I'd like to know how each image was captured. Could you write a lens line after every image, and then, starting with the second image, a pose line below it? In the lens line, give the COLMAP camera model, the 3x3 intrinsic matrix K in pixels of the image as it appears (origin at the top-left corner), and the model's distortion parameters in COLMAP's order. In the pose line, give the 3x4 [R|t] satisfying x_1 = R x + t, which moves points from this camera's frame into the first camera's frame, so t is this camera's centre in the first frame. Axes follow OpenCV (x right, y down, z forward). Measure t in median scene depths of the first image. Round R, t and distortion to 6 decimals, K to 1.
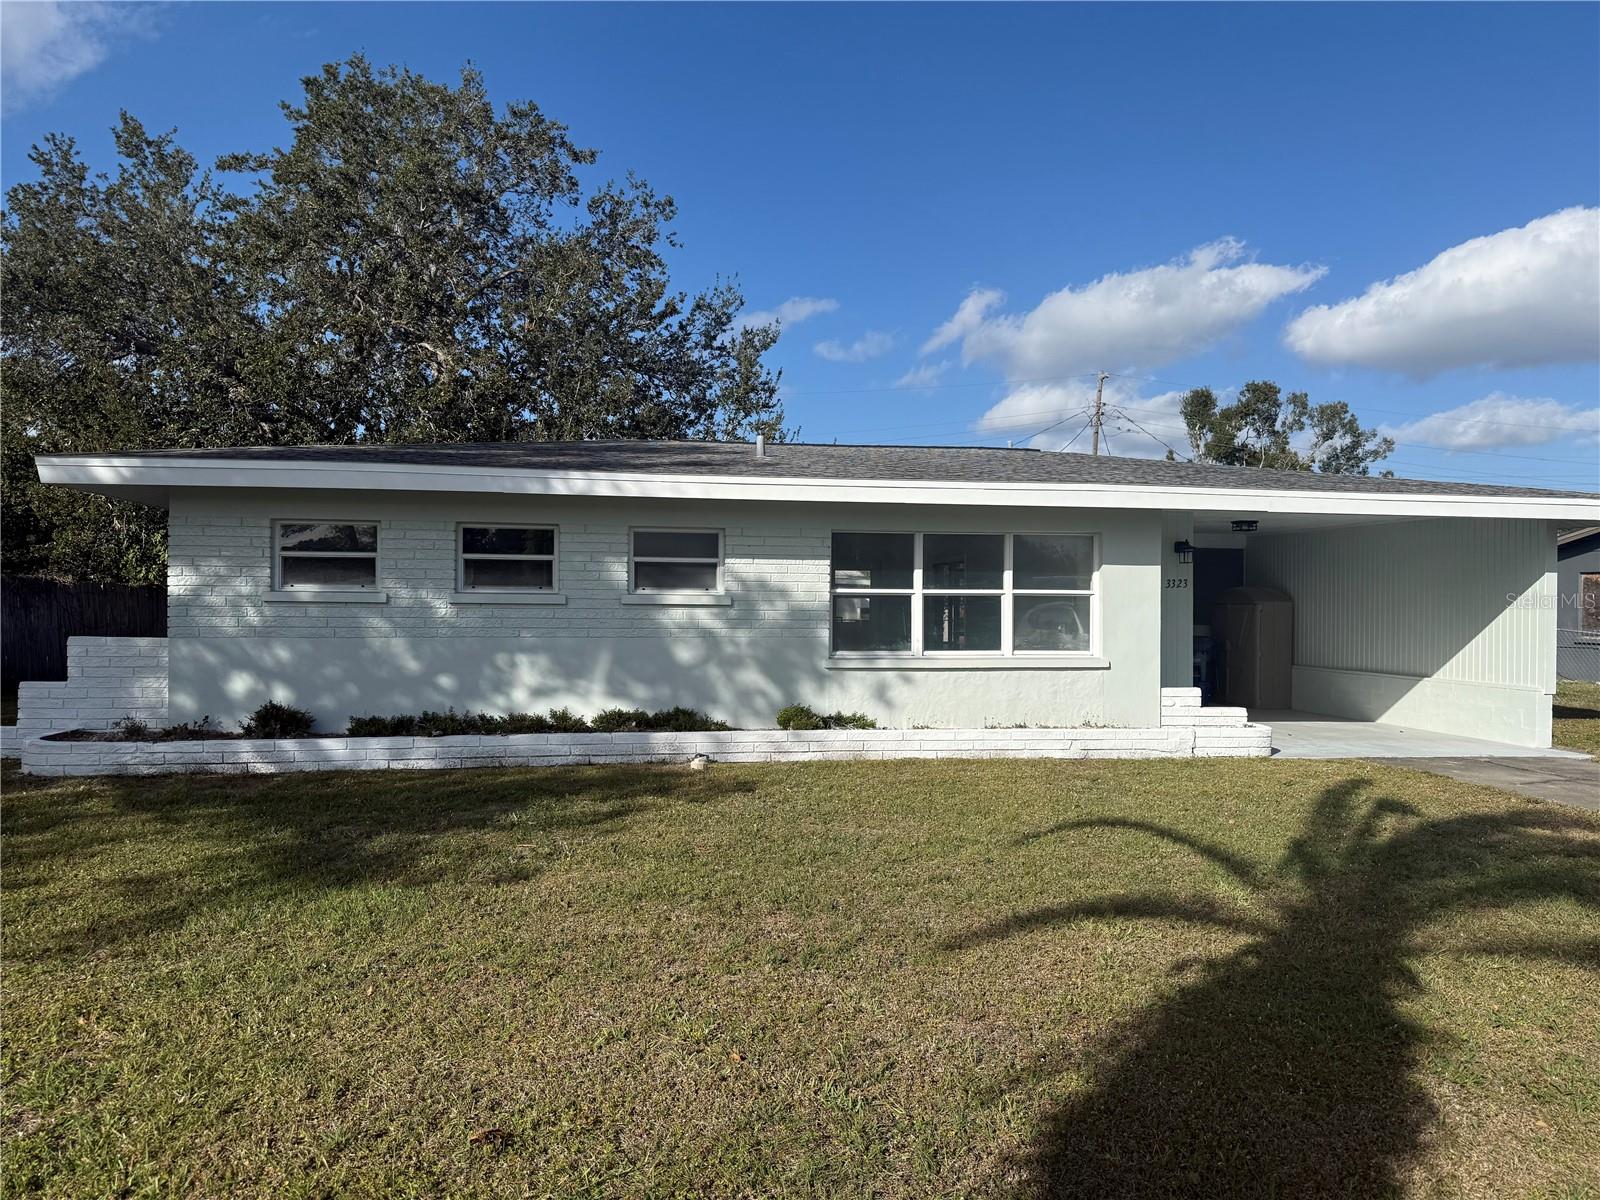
lens RADIAL K [[1148.7, 0, 800.0], [0, 1148.7, 600.0], [0, 0, 1]] dist [0.036073, -0.001784]
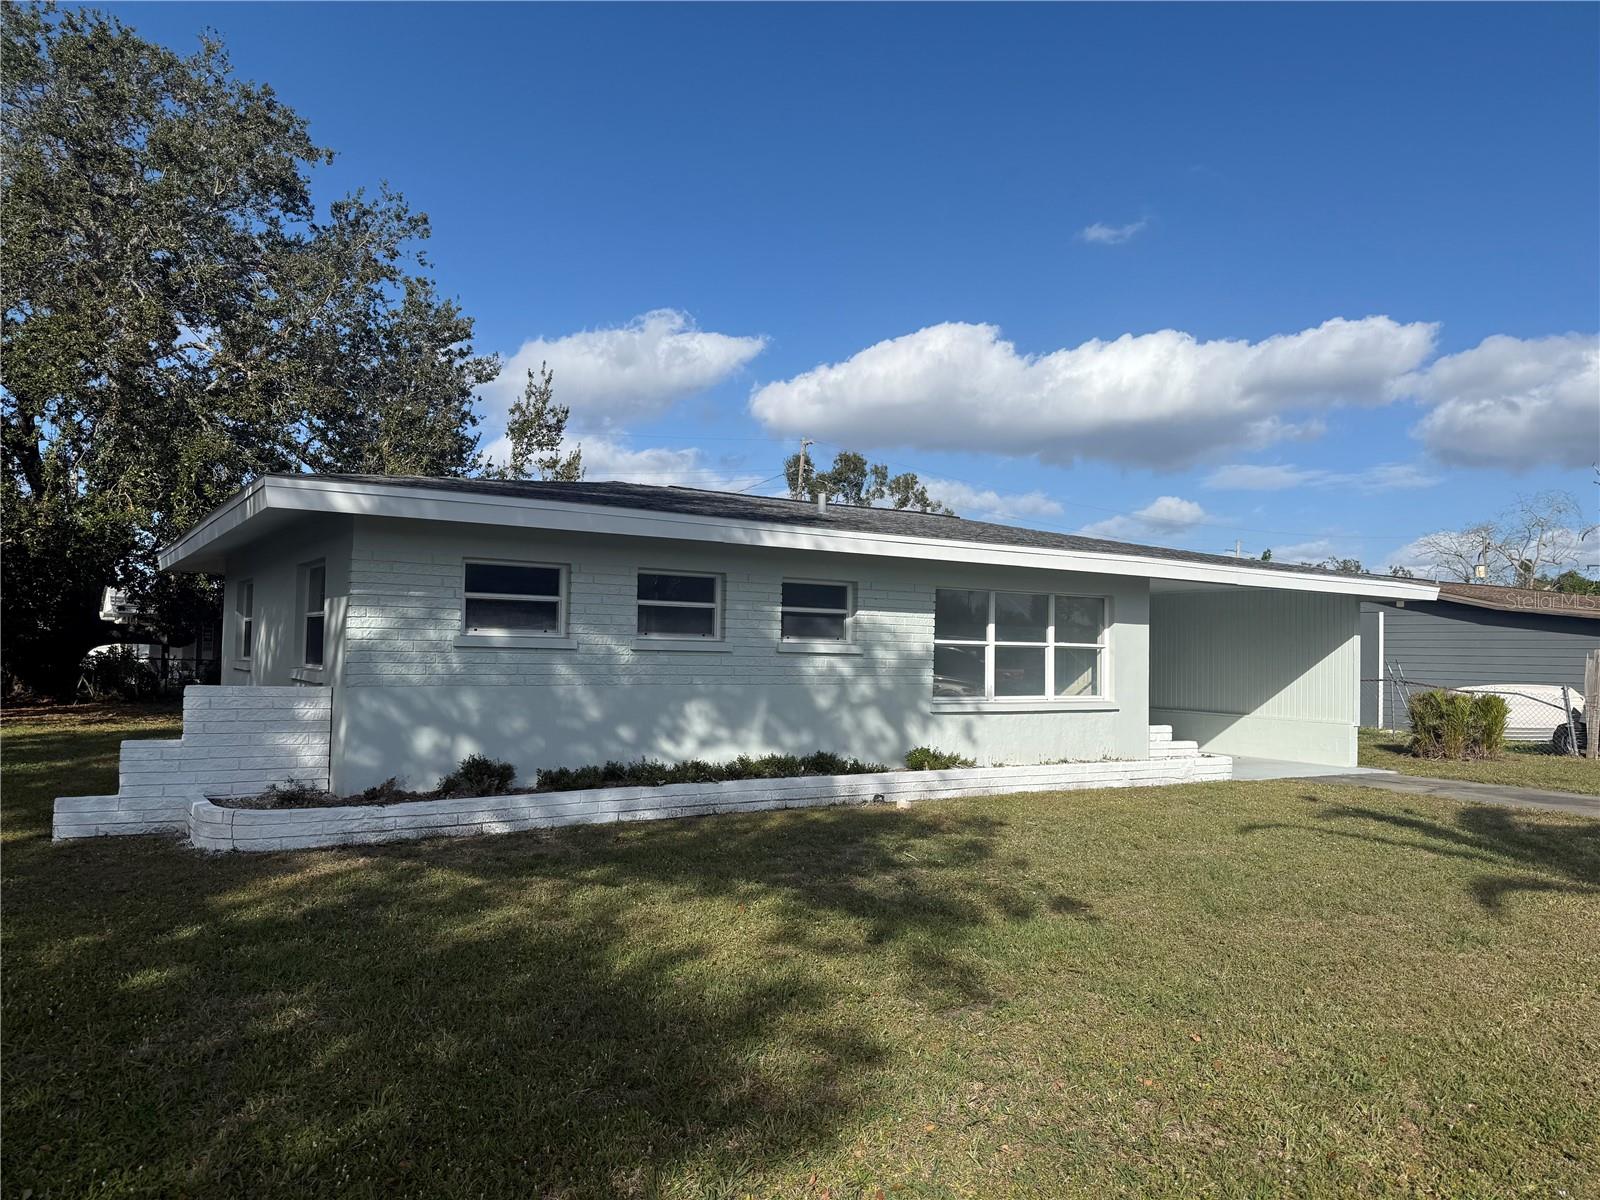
lens RADIAL K [[1117.9, 0, 800.0], [0, 1117.9, 600.0], [0, 0, 1]] dist [0.086932, -0.000889]
pose [[0.917863, 0.028783, 0.395852, -0.527535], [-0.014805, 0.999156, -0.038321, -0.005067], [-0.396620, 0.029312, 0.917515, 0.063787]]
